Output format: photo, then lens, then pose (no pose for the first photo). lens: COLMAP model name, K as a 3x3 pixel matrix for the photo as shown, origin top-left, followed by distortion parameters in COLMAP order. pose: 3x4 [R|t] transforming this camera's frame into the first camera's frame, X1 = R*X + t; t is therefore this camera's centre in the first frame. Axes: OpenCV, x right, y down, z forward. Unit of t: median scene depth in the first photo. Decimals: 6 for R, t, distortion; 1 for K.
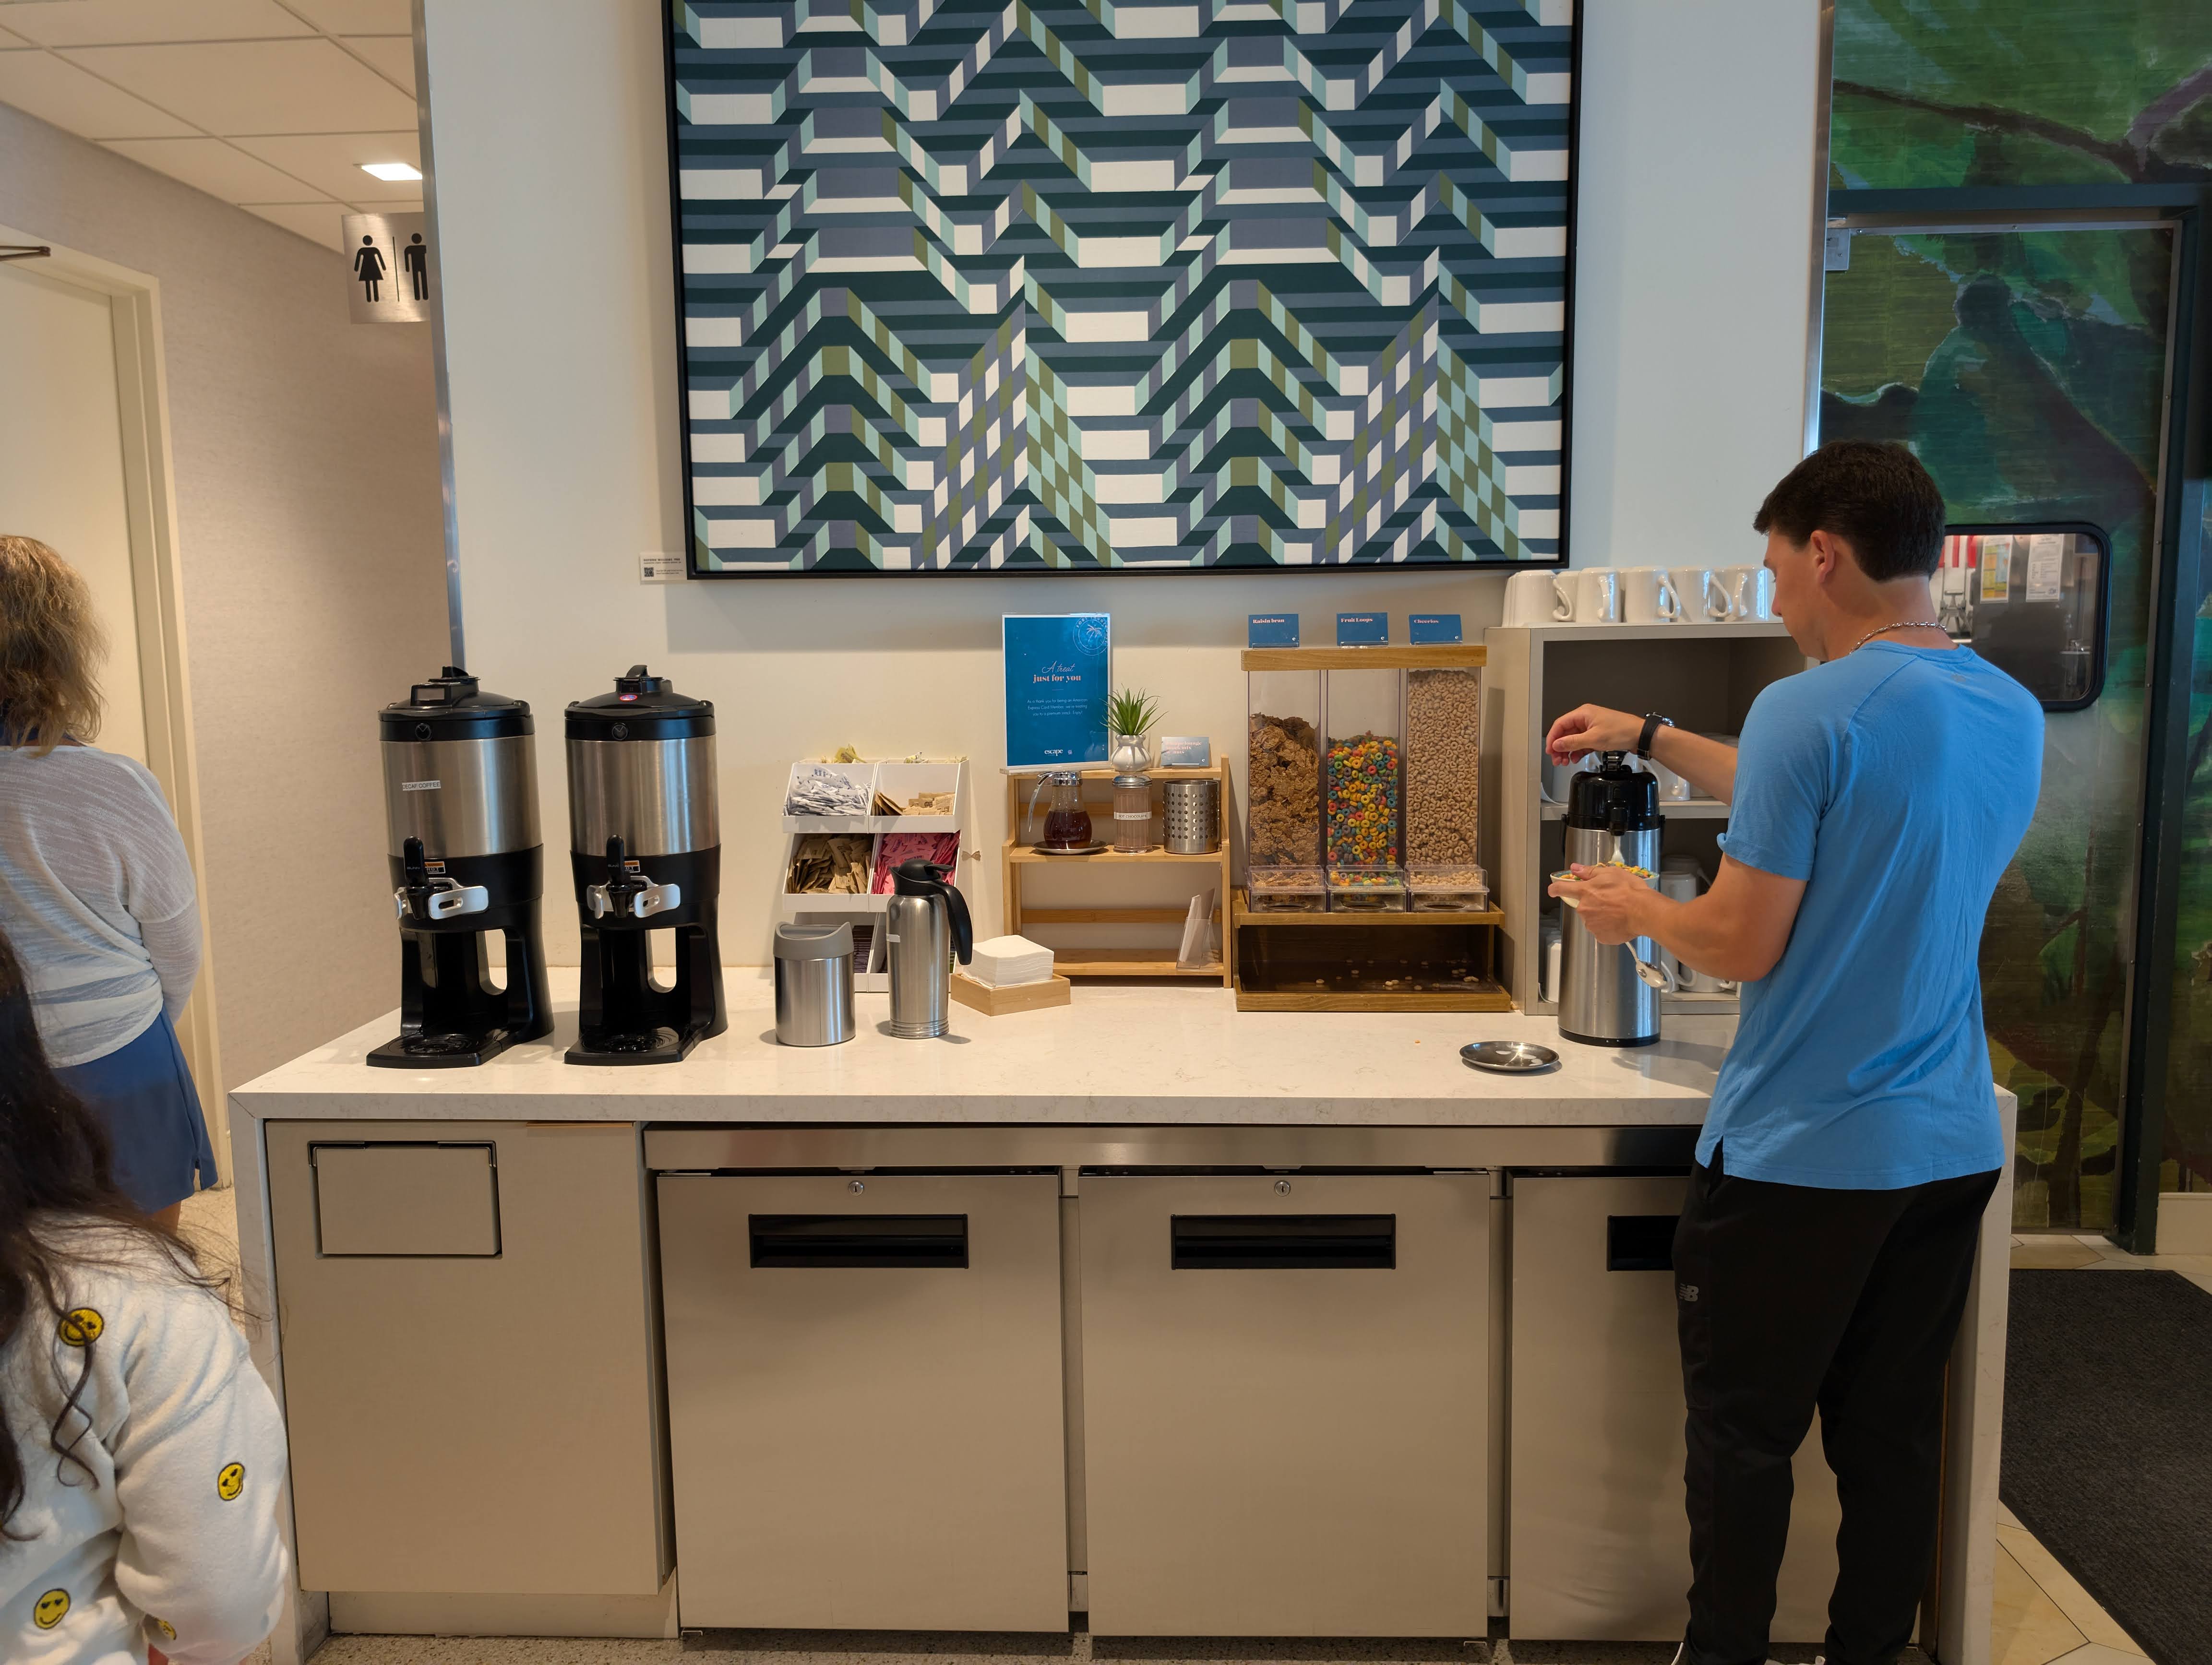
lens RADIAL K [[1604.3, 0, 1093.1], [0, 1604.3, 838.6], [0, 0, 1]] dist [-0.004901, -0.009192]
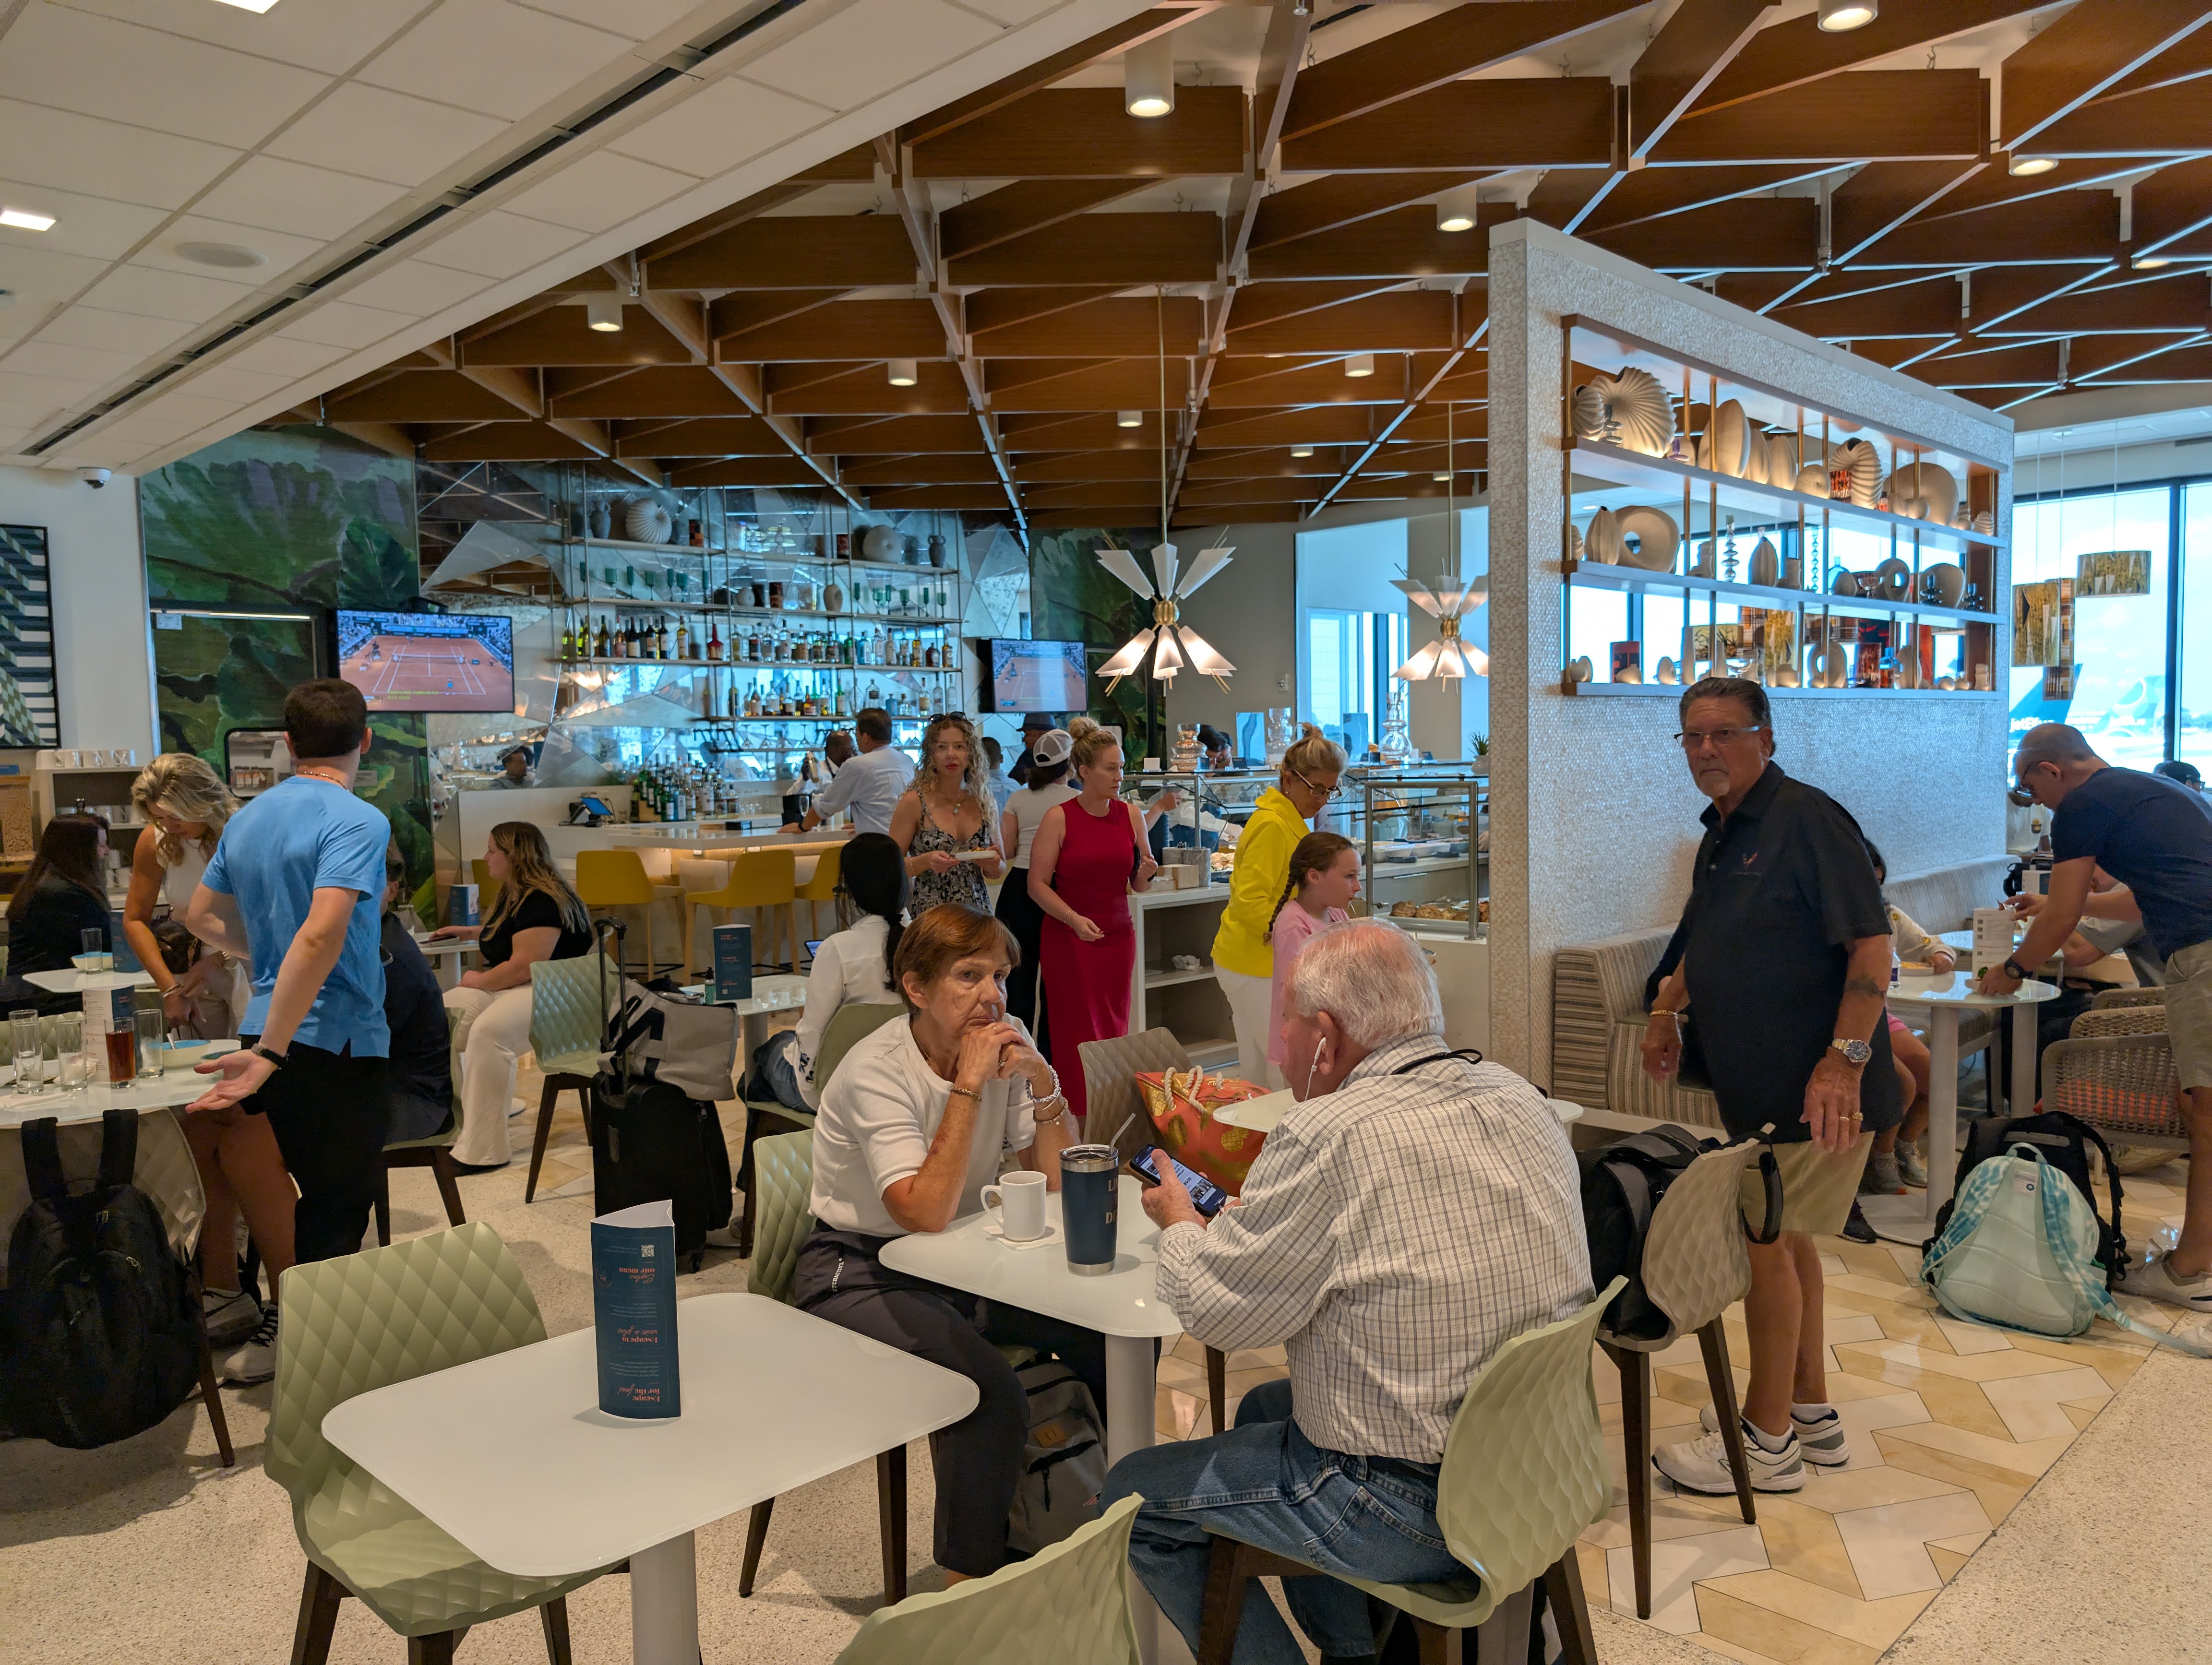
lens RADIAL K [[1604.3, 0, 1114.6], [0, 1604.3, 856.6], [0, 0, 1]] dist [-0.004901, -0.009192]
pose [[0.669938, -0.050699, 0.740684, -0.562120], [0.109008, 0.993570, -0.030586, 0.312590], [-0.734371, 0.101231, 0.671157, -2.259285]]
